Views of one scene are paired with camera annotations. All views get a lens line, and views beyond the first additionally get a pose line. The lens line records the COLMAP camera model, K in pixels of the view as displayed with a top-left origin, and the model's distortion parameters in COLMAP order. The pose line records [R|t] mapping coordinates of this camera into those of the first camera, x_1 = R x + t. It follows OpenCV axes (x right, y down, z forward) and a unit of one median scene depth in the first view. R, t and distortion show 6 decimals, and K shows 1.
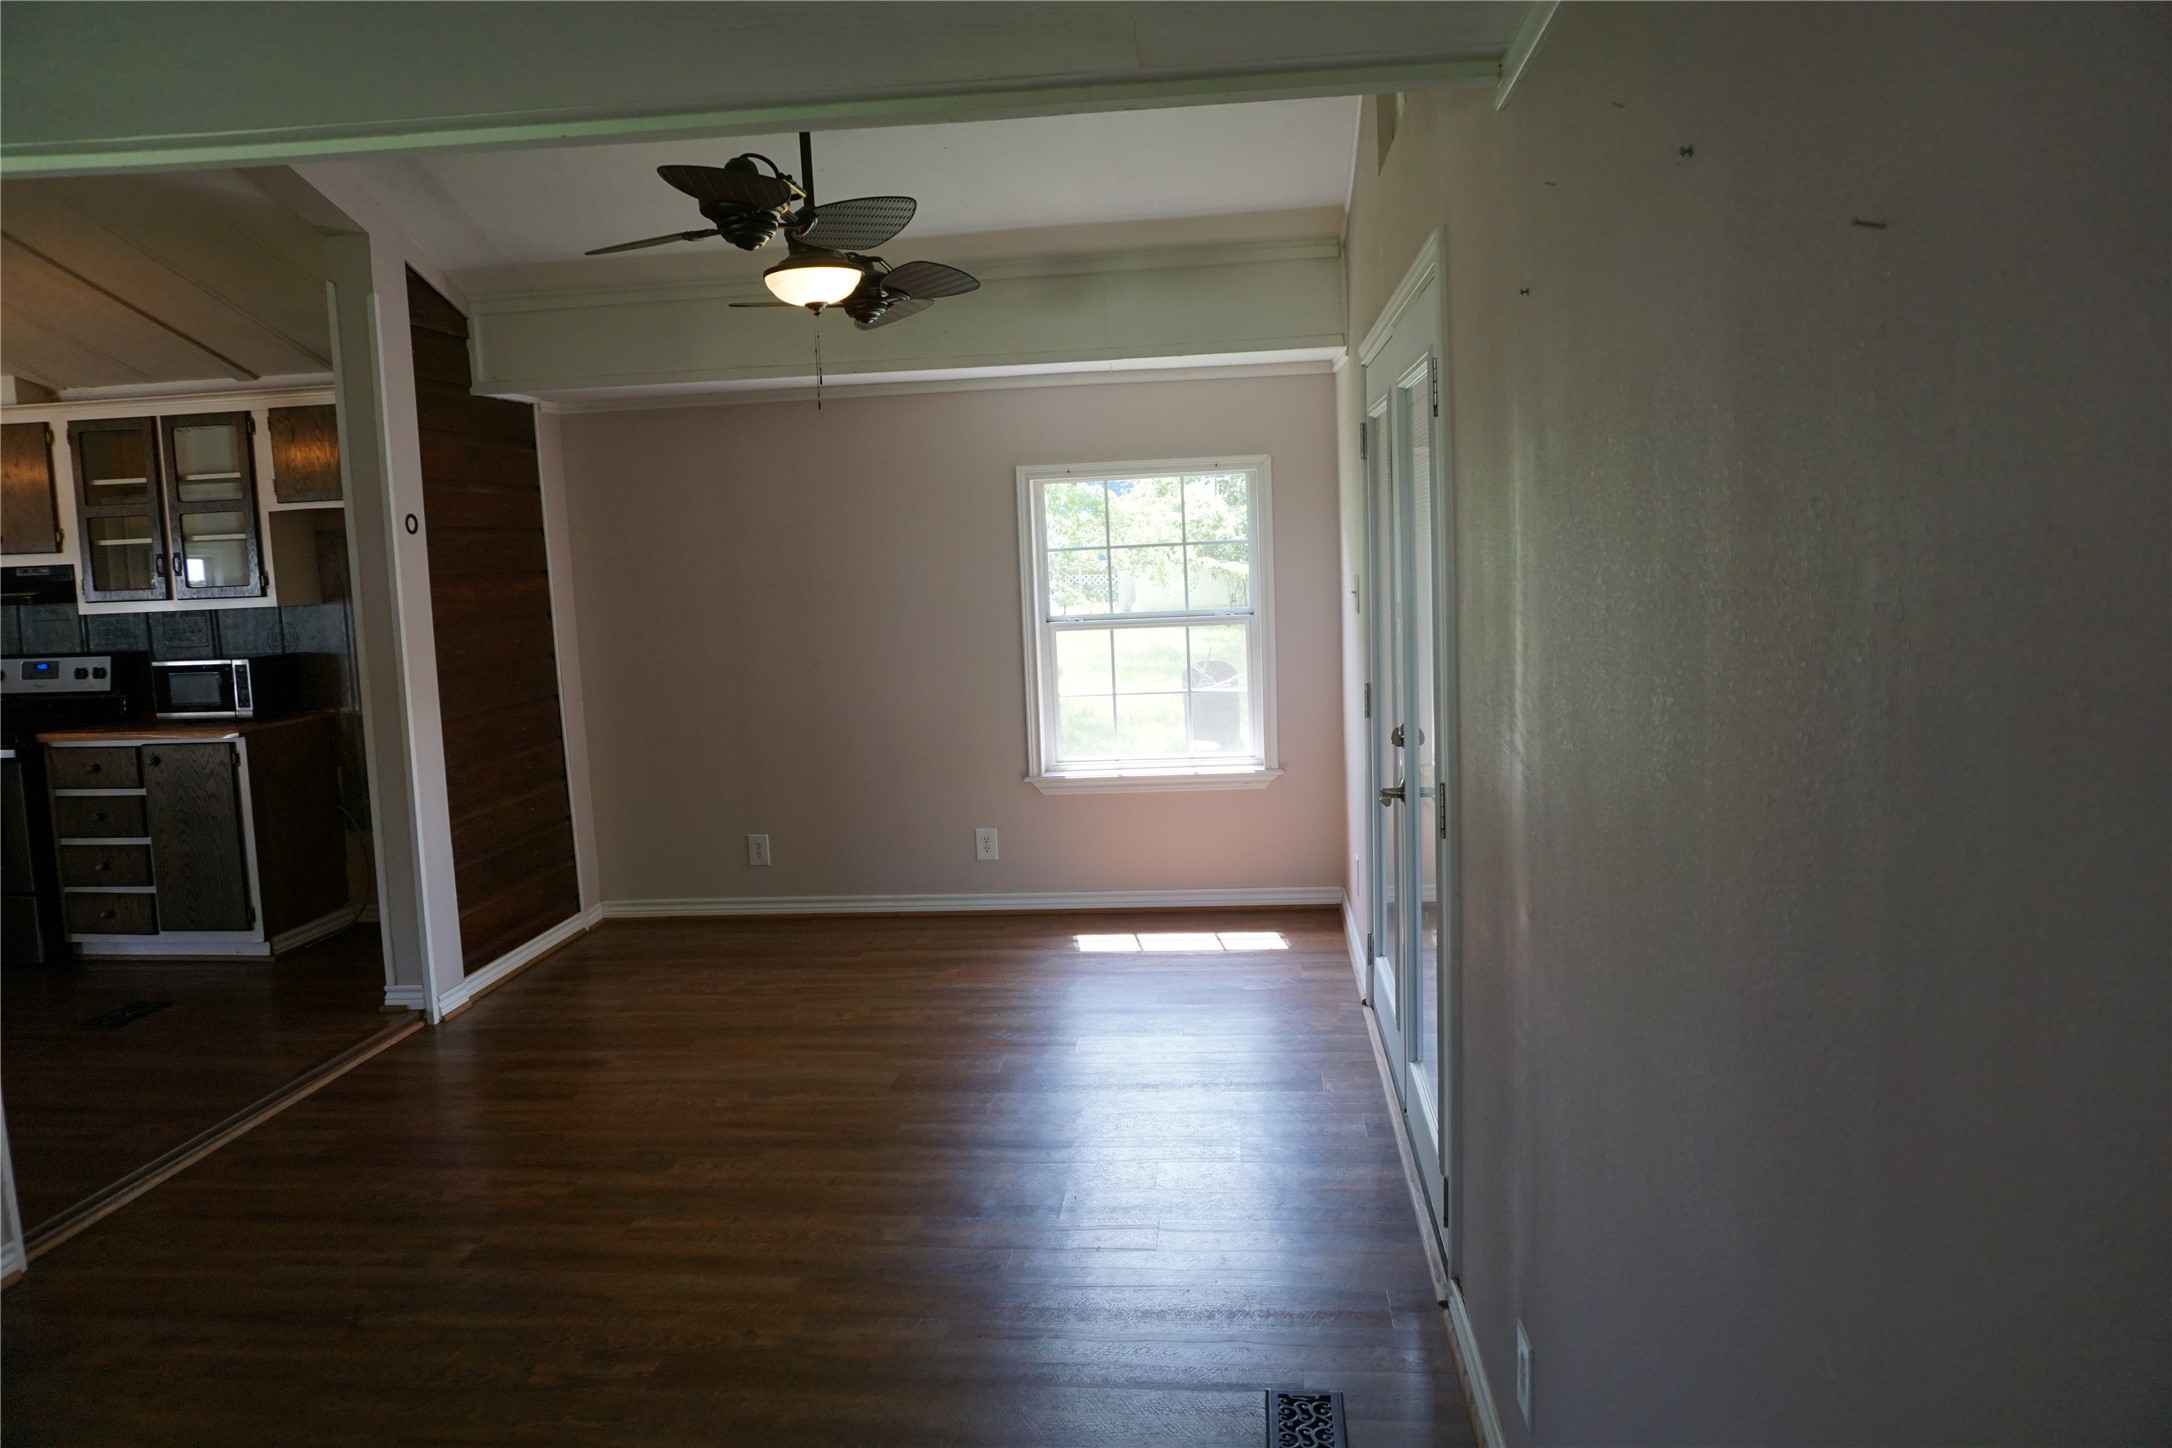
lens RADIAL K [[1477.9, 0, 1087.2], [0, 1477.9, 714.7], [0, 0, 1]] dist [-0.057538, 0.030020]
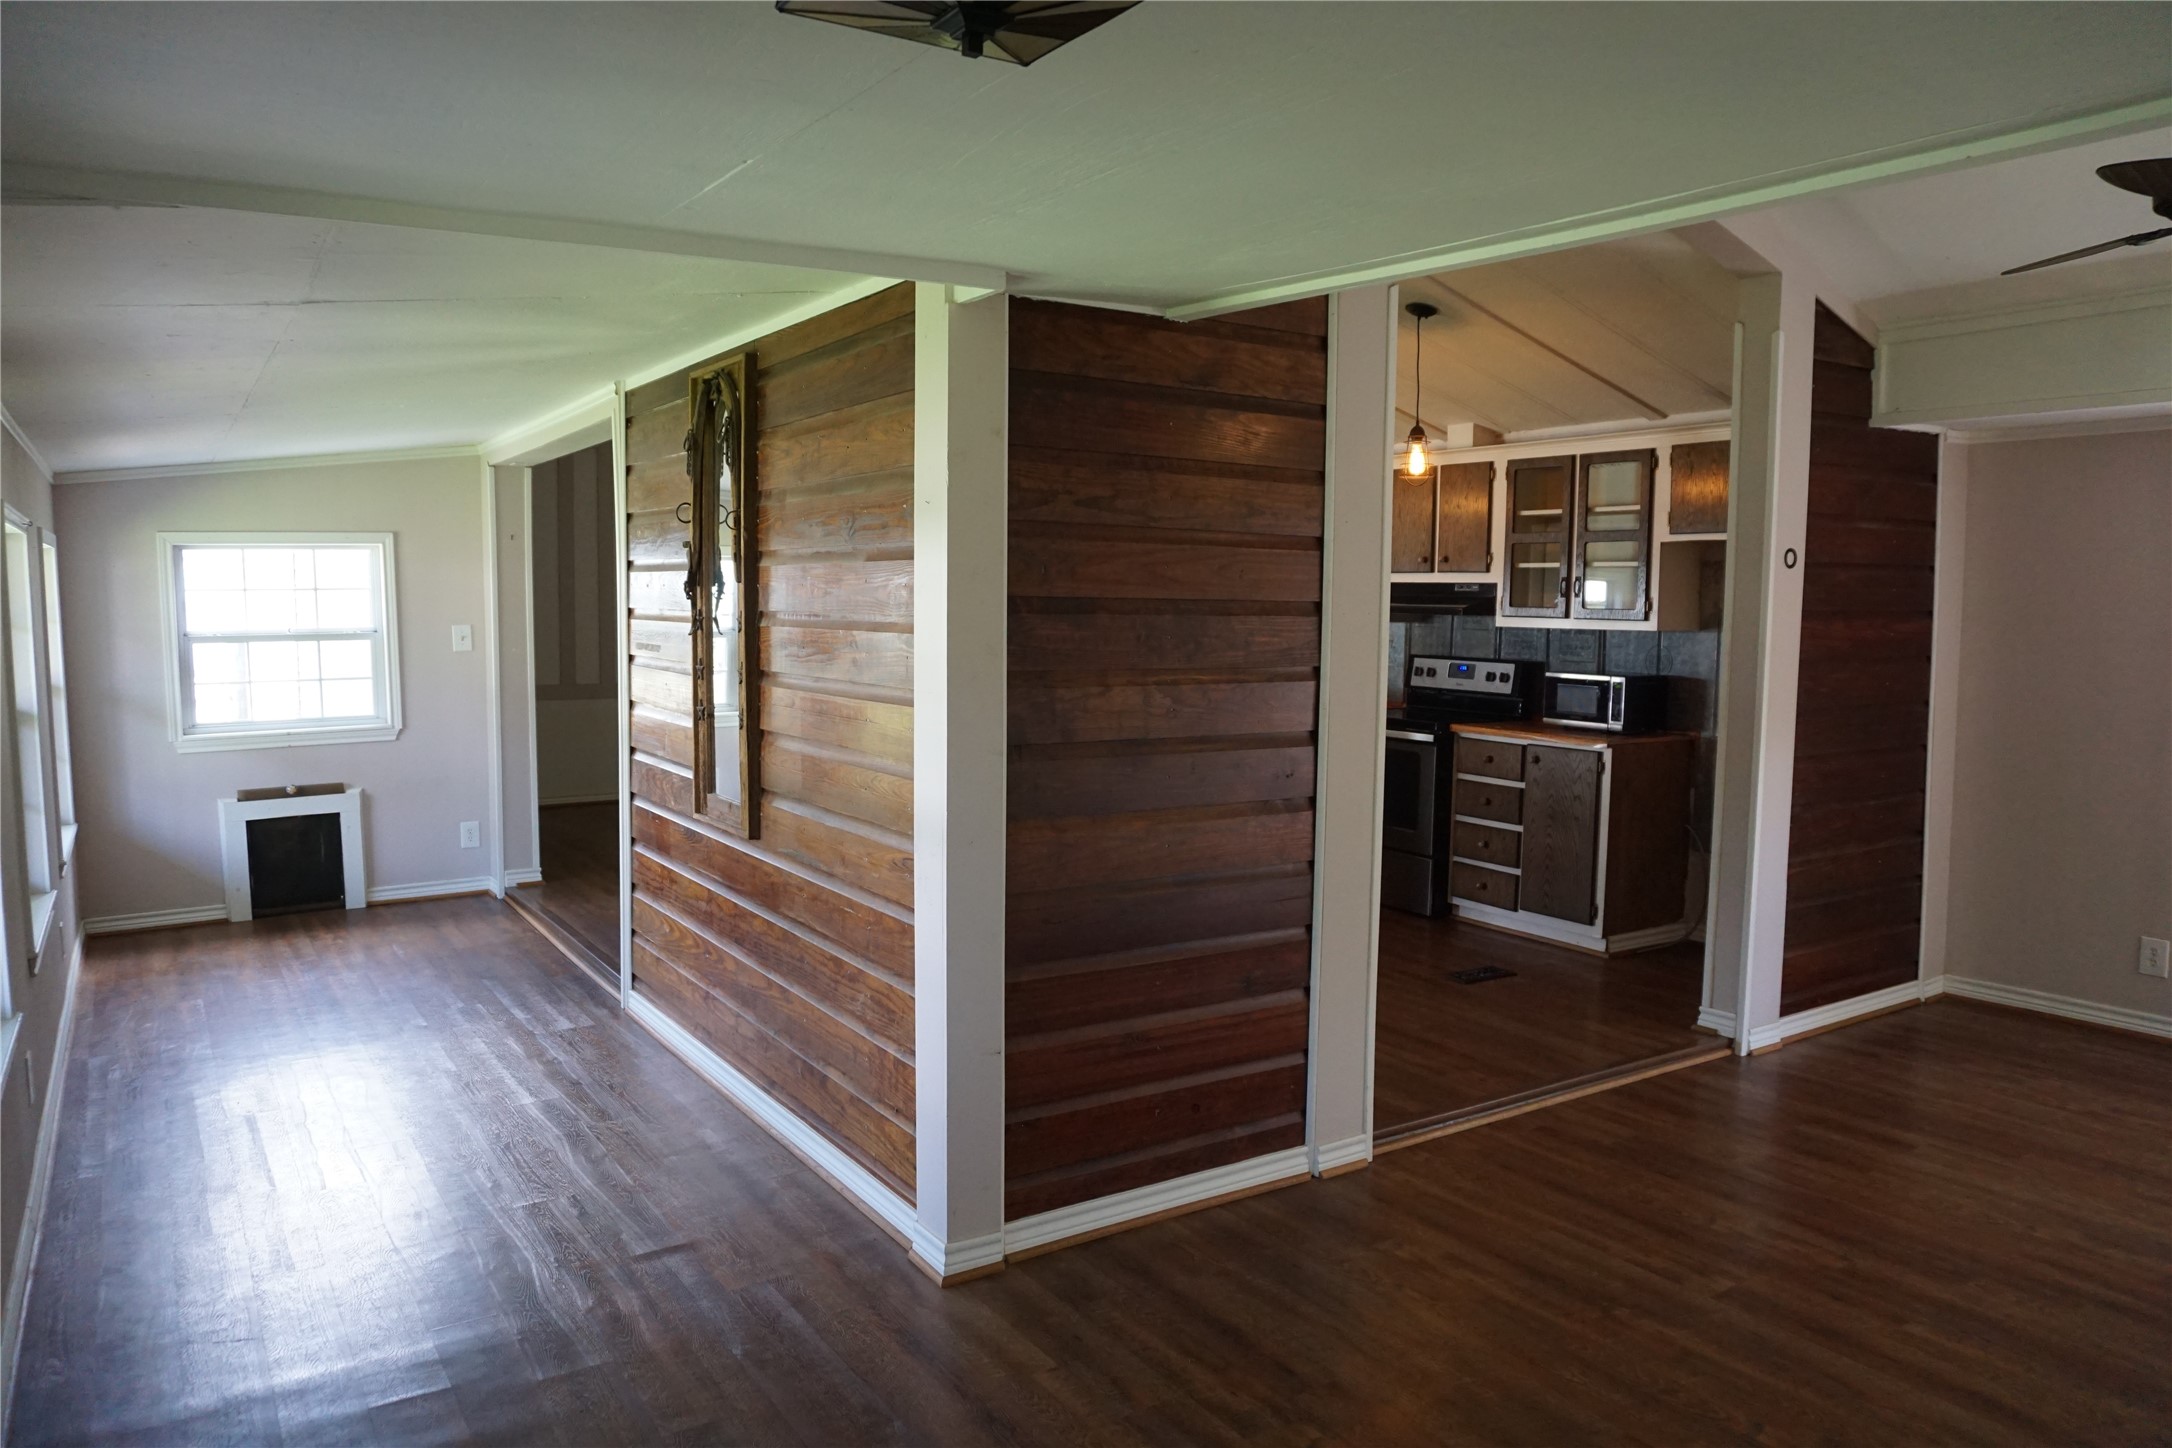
lens RADIAL K [[1477.9, 0, 1087.2], [0, 1477.9, 714.7], [0, 0, 1]] dist [-0.057538, 0.030020]
pose [[0.630814, 0.104735, -0.768833, 0.013065], [-0.120254, 0.992073, 0.036480, -0.002553], [0.766559, 0.069443, 0.638408, -0.000822]]
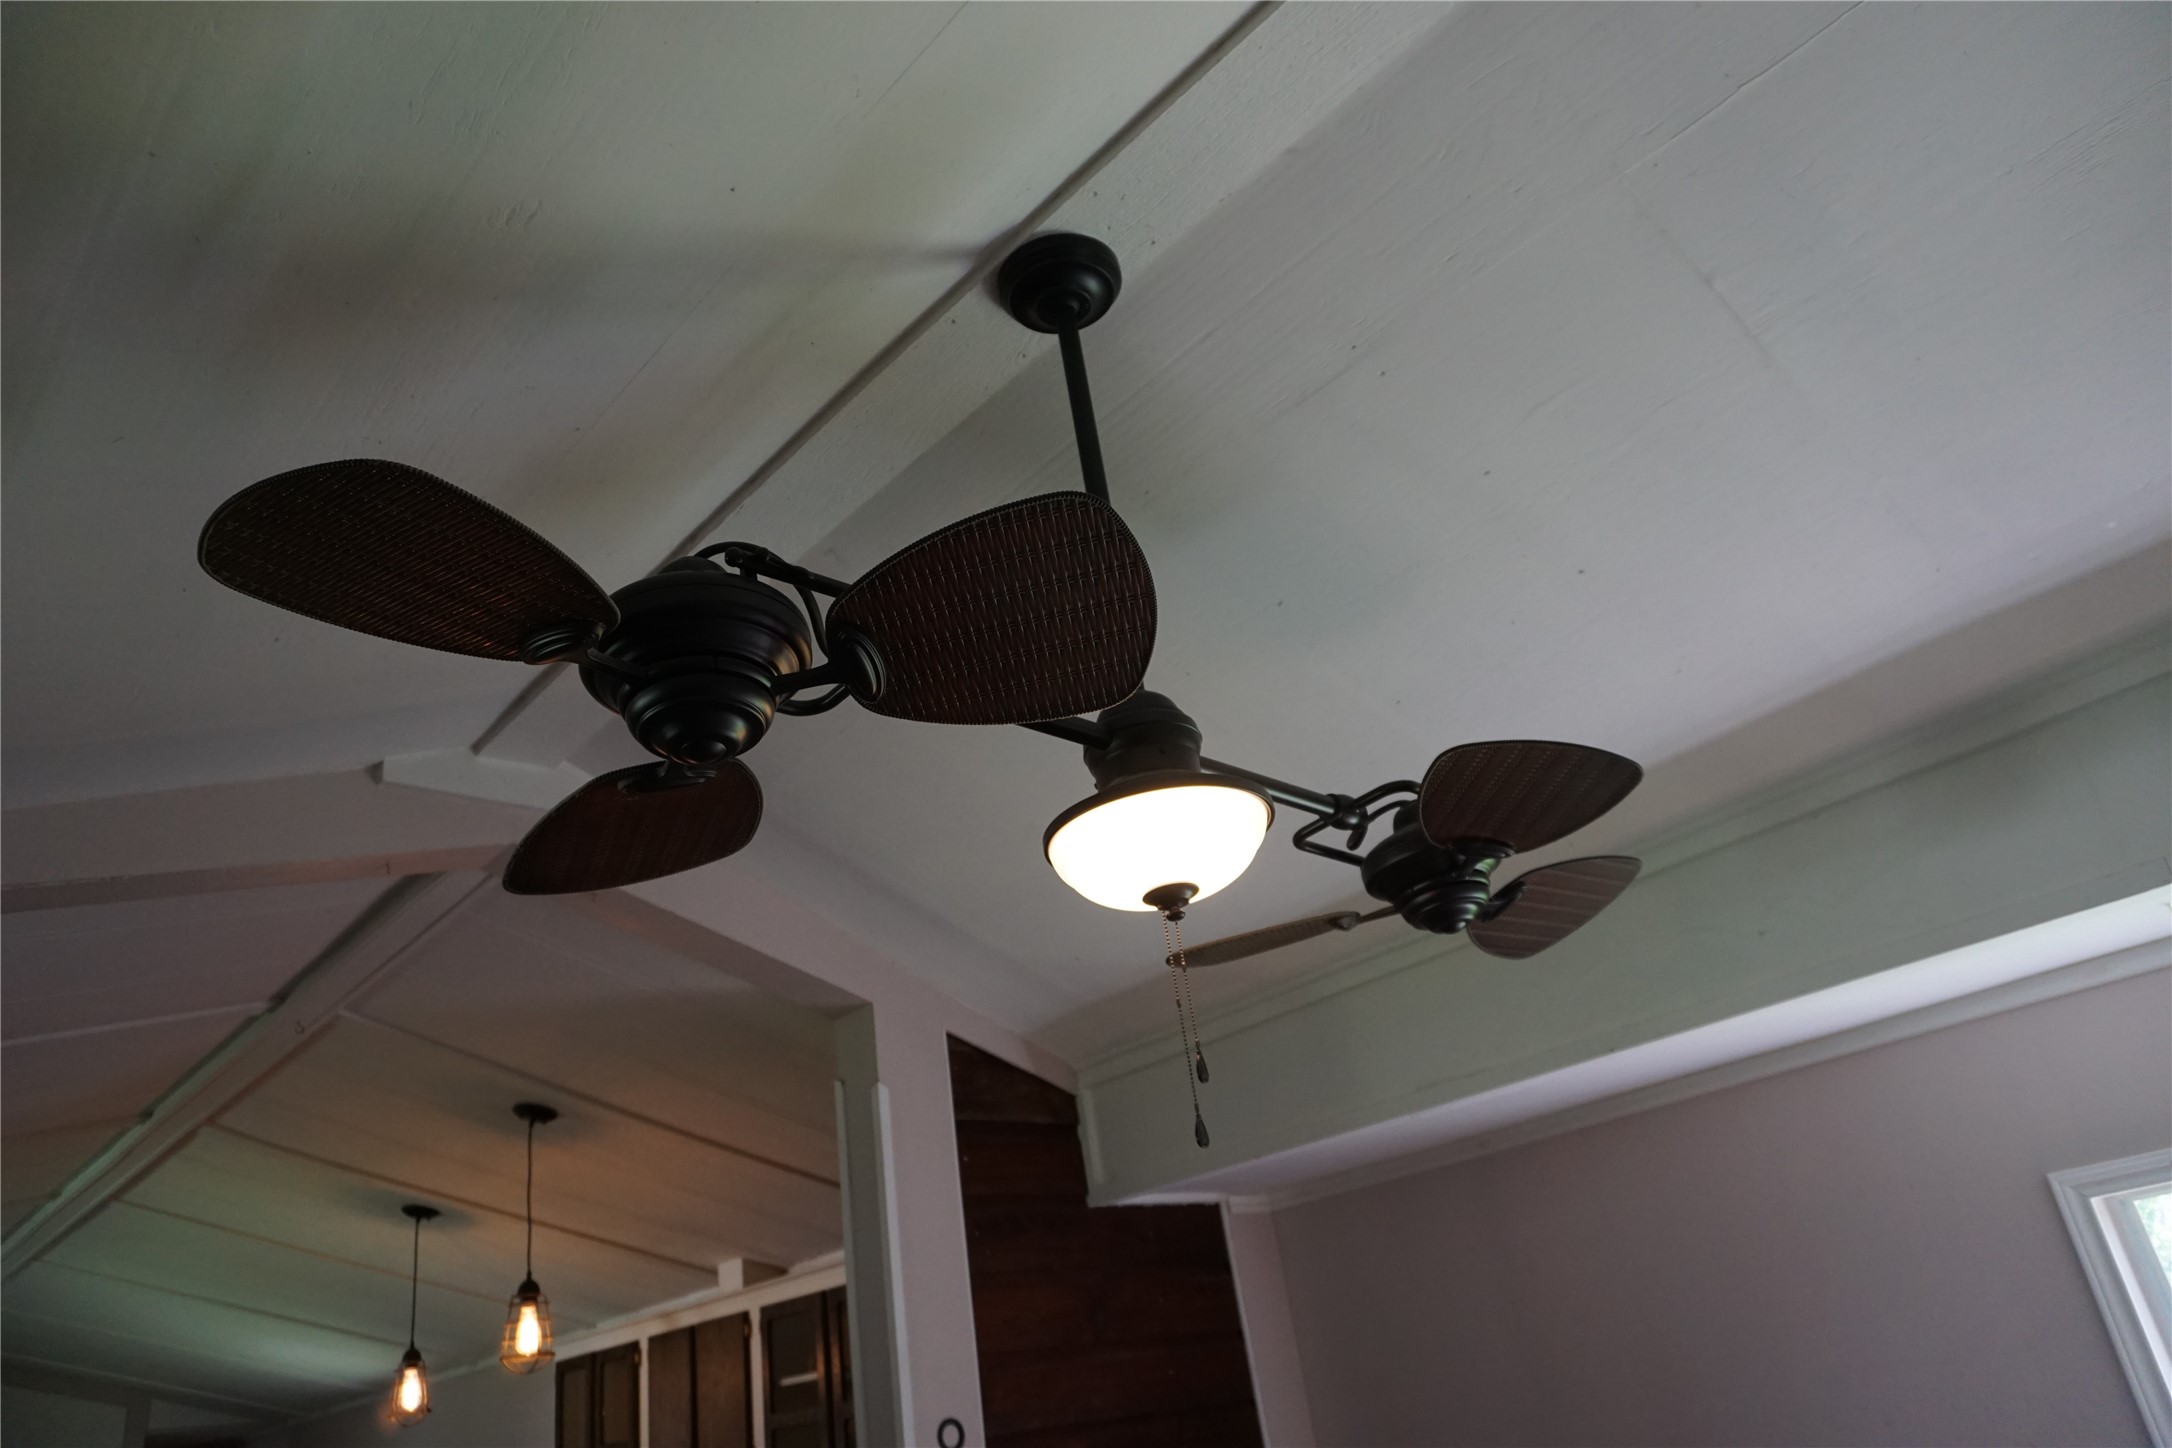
lens RADIAL K [[1477.9, 0, 1087.2], [0, 1477.9, 714.7], [0, 0, 1]] dist [-0.057538, 0.030020]
pose [[0.752958, -0.344643, -0.560603, 0.036437], [0.025819, 0.866707, -0.498149, -0.081178], [0.657562, 0.360610, 0.661492, 0.486007]]
